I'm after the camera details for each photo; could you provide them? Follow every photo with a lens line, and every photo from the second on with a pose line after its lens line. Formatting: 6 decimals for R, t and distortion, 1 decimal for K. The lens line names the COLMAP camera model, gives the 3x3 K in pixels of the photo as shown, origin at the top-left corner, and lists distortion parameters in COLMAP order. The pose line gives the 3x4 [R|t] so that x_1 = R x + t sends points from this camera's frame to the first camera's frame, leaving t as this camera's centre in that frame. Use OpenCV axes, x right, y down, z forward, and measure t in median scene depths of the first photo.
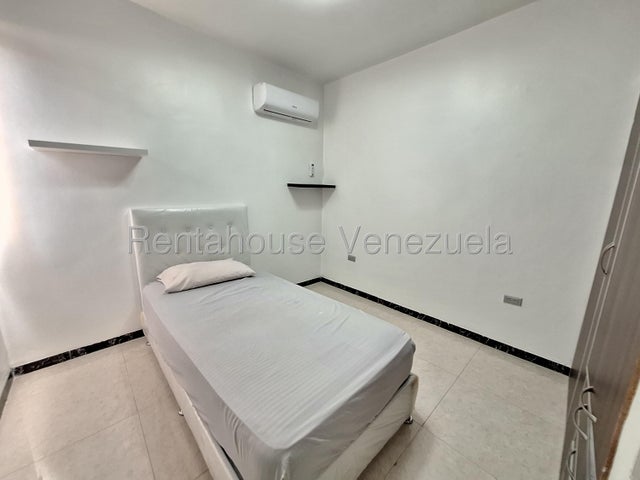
lens RADIAL K [[251.0, 0, 317.0], [0, 251.0, 239.6], [0, 0, 1]] dist [0.000035, -0.000255]
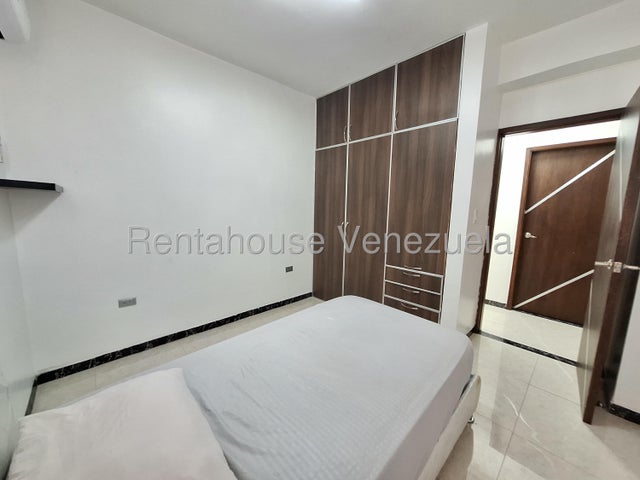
lens RADIAL K [[251.0, 0, 317.0], [0, 251.0, 239.6], [0, 0, 1]] dist [0.000035, -0.000255]
pose [[0.015204, -0.169816, 0.985359, -0.455473], [0.173204, 0.971022, 0.164672, -0.101609], [-0.984769, 0.168165, 0.044176, 0.465130]]
